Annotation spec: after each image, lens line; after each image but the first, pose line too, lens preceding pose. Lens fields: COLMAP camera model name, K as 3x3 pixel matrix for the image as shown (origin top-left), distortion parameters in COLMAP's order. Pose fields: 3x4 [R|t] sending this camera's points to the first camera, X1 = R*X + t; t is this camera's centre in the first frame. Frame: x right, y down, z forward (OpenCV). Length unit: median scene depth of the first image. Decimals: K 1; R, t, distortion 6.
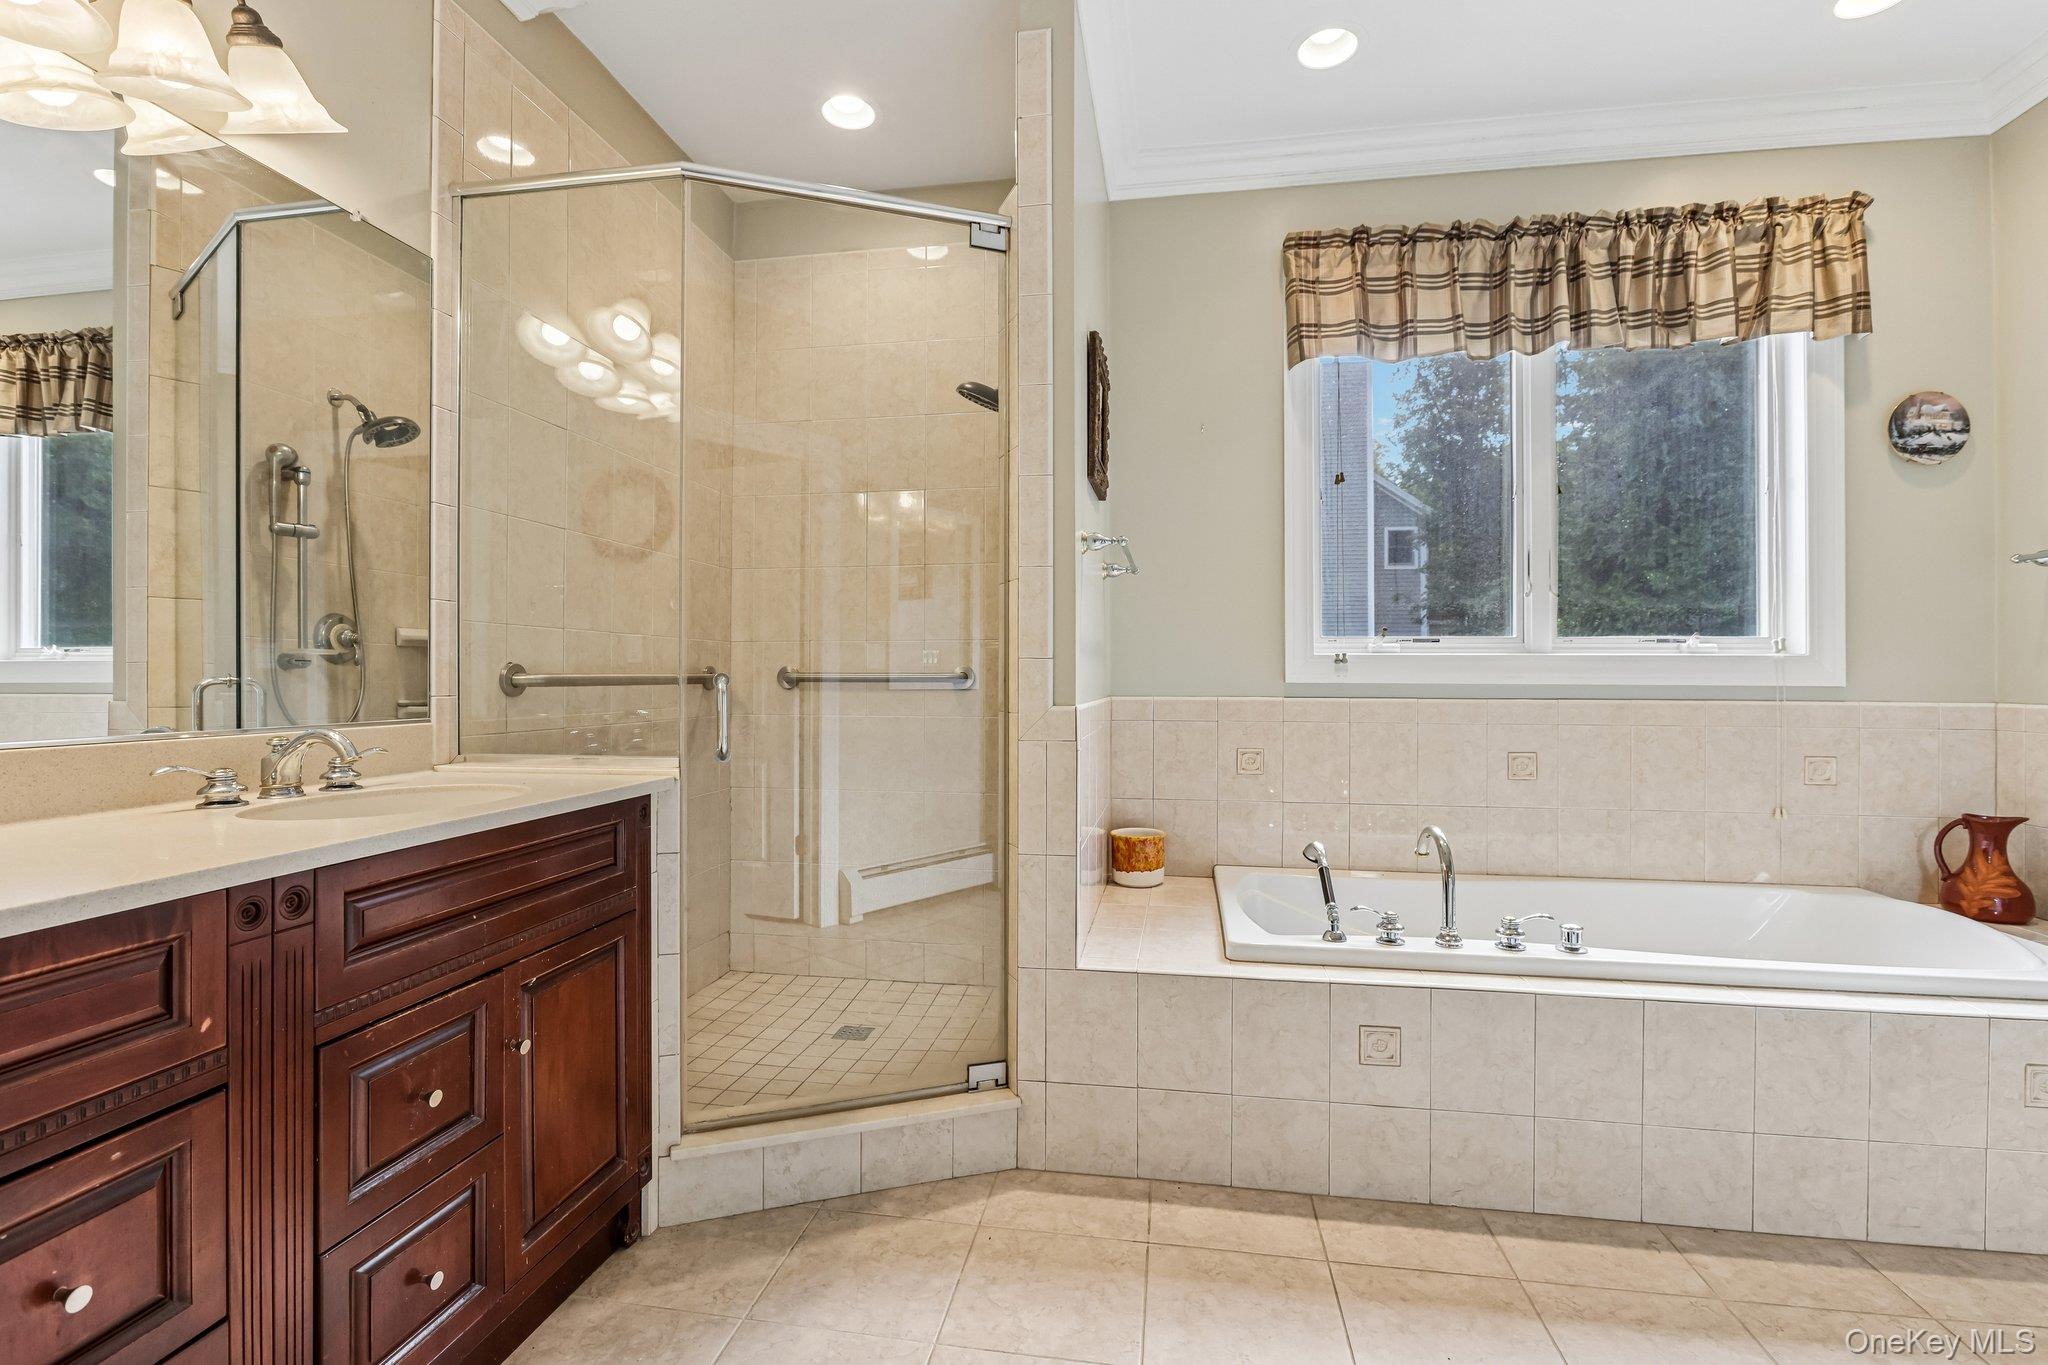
lens RADIAL K [[932.8, 0, 1024.6], [0, 932.8, 680.2], [0, 0, 1]] dist [-0.019977, 0.006214]
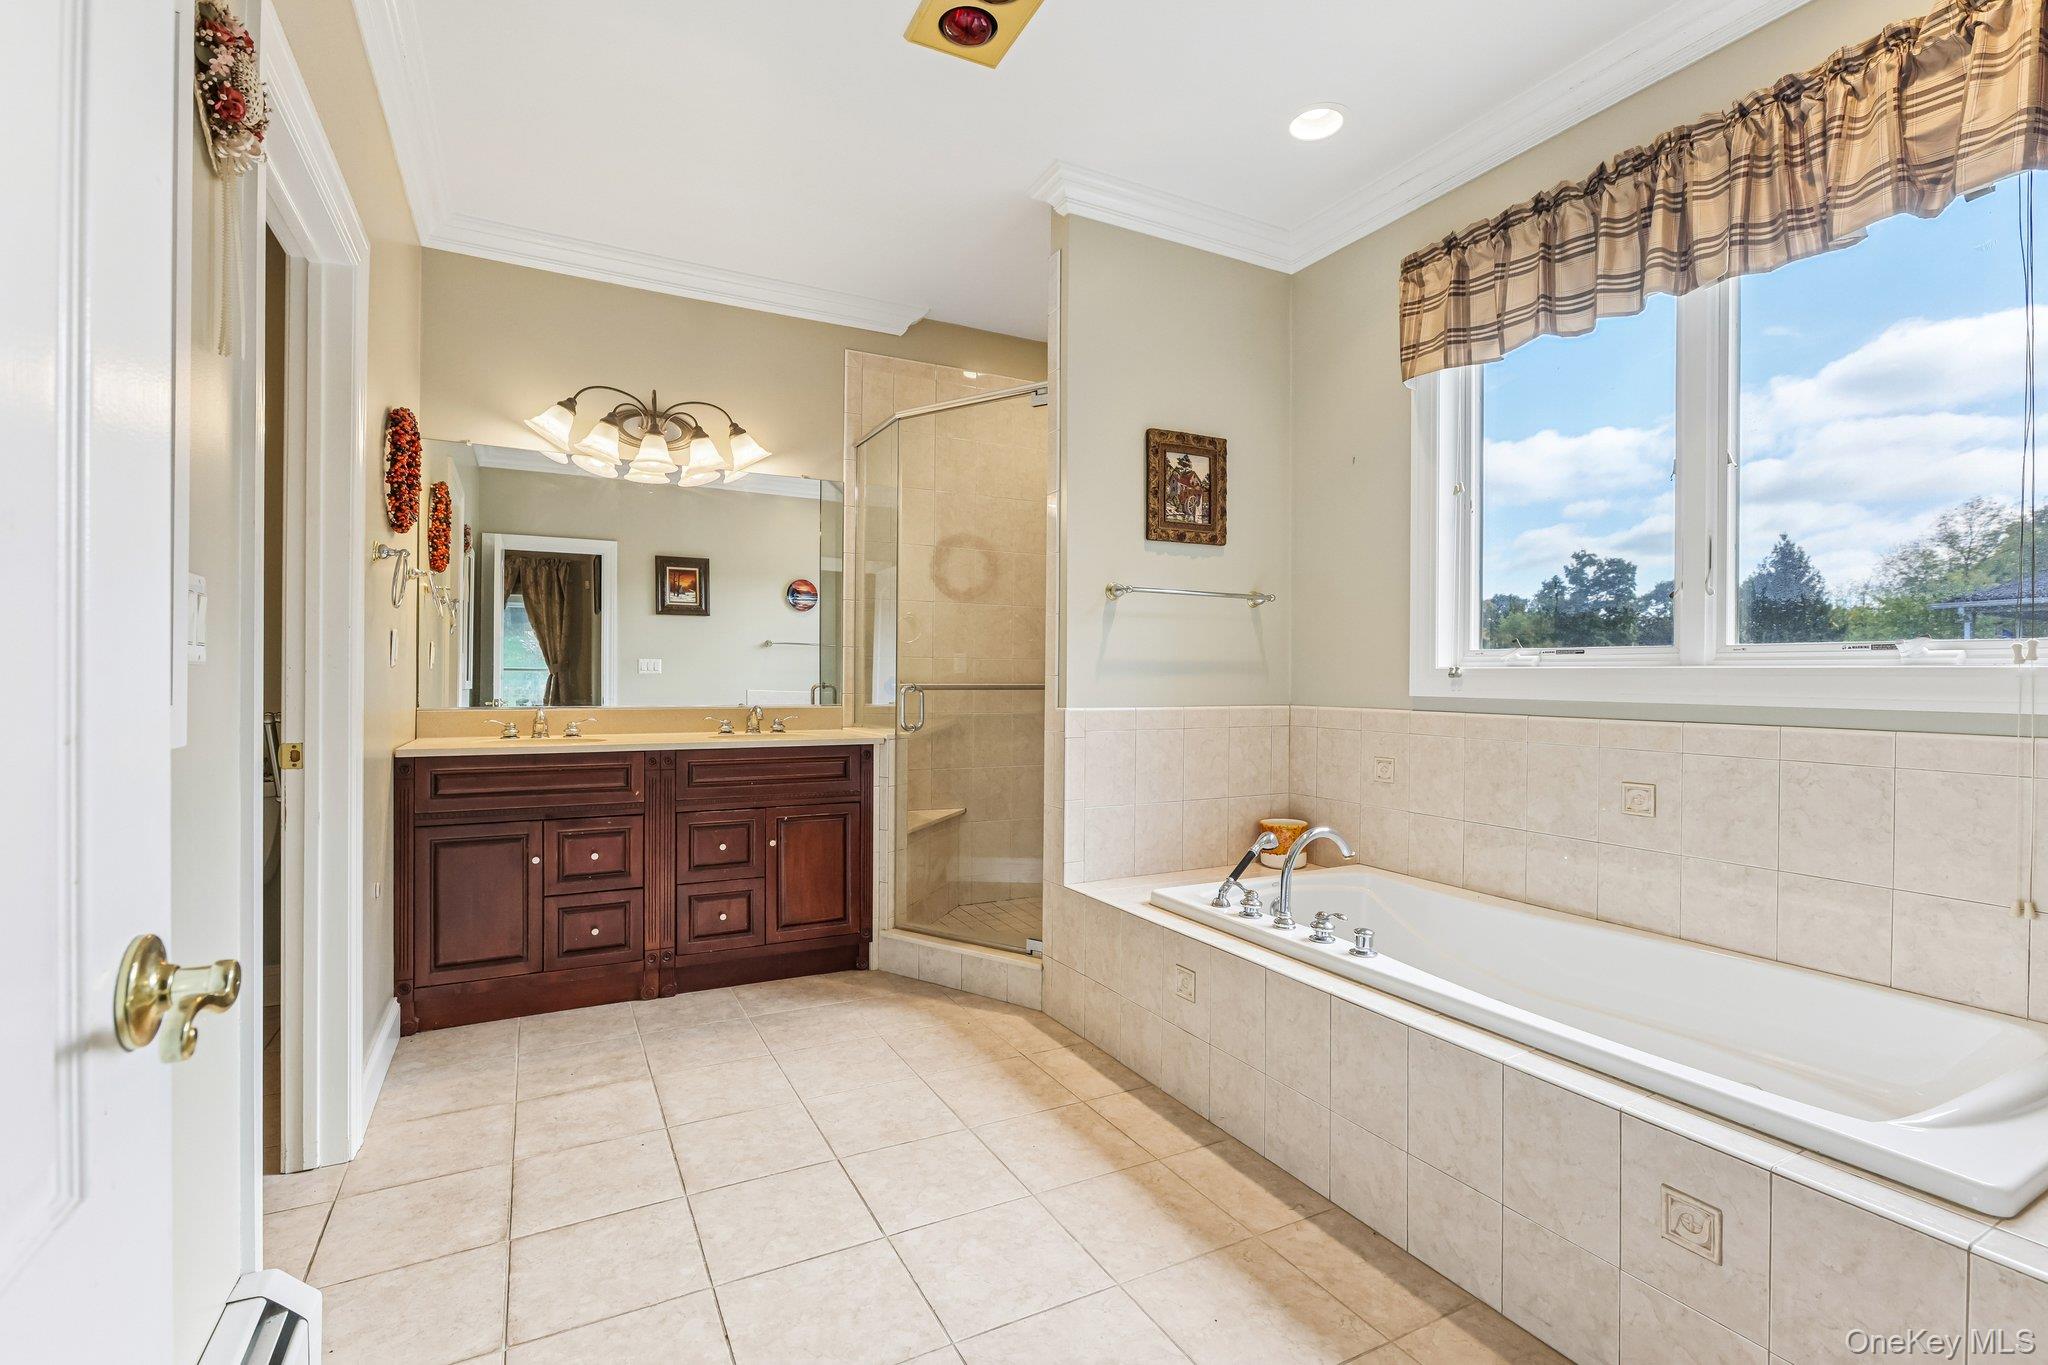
lens RADIAL K [[947.4, 0, 1016.0], [0, 947.4, 690.6], [0, 0, 1]] dist [-0.035407, 0.019581]
pose [[0.594564, 0.014233, -0.803922, 1.275777], [-0.008788, 0.999899, 0.011203, -0.016090], [0.804000, 0.000404, 0.594629, 0.051954]]
